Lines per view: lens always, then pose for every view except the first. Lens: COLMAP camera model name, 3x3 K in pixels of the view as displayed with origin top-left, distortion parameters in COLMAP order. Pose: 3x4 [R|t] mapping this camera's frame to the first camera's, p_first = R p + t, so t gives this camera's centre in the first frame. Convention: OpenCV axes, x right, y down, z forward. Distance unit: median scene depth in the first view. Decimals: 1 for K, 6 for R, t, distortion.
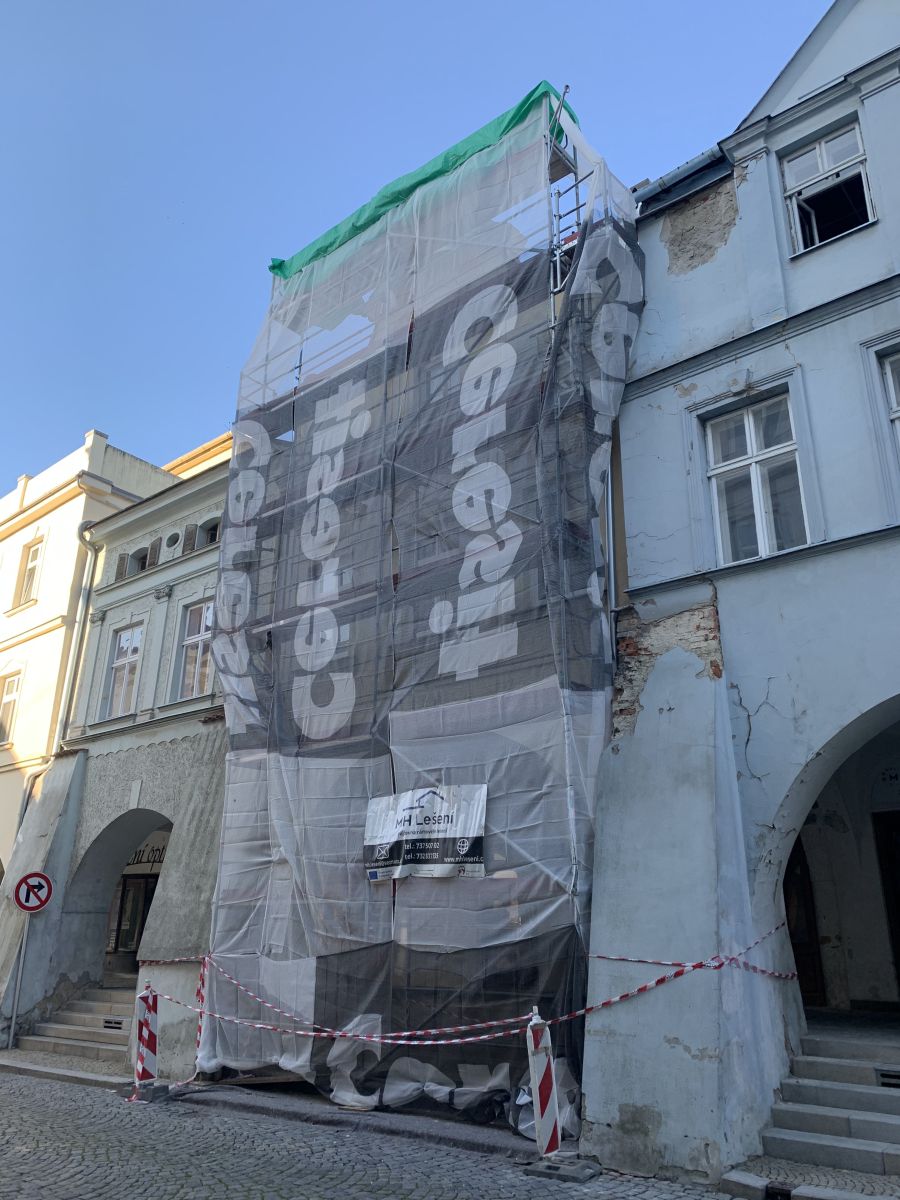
lens RADIAL K [[902.0, 0, 458.2], [0, 902.0, 605.5], [0, 0, 1]] dist [0.014049, -0.010758]
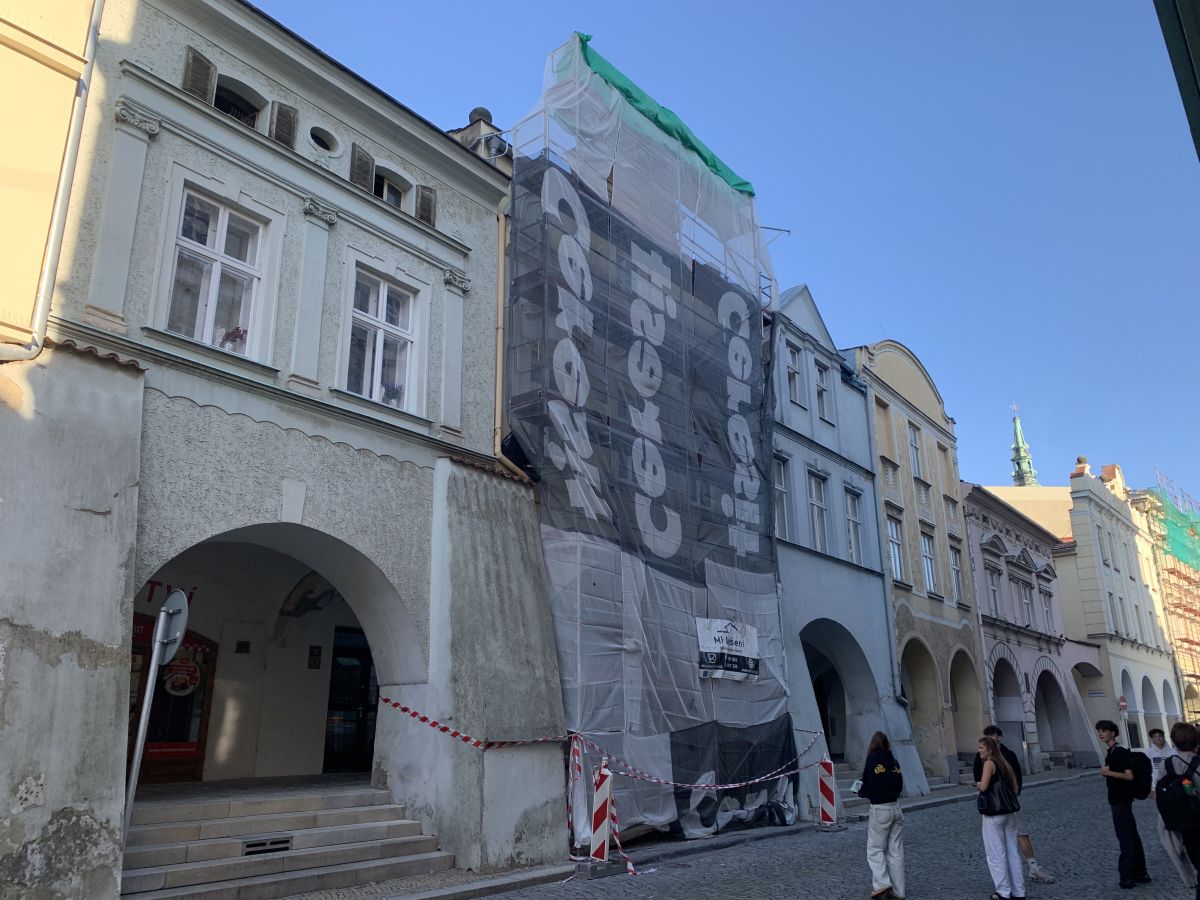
lens RADIAL K [[902.0, 0, 605.5], [0, 902.0, 448.5], [0, 0, 1]] dist [0.014049, -0.010758]
pose [[-0.003259, 0.295612, 0.955302, -1.408309], [-0.342671, 0.897138, -0.278783, 0.395868], [-0.939450, -0.328263, 0.098374, 1.041014]]
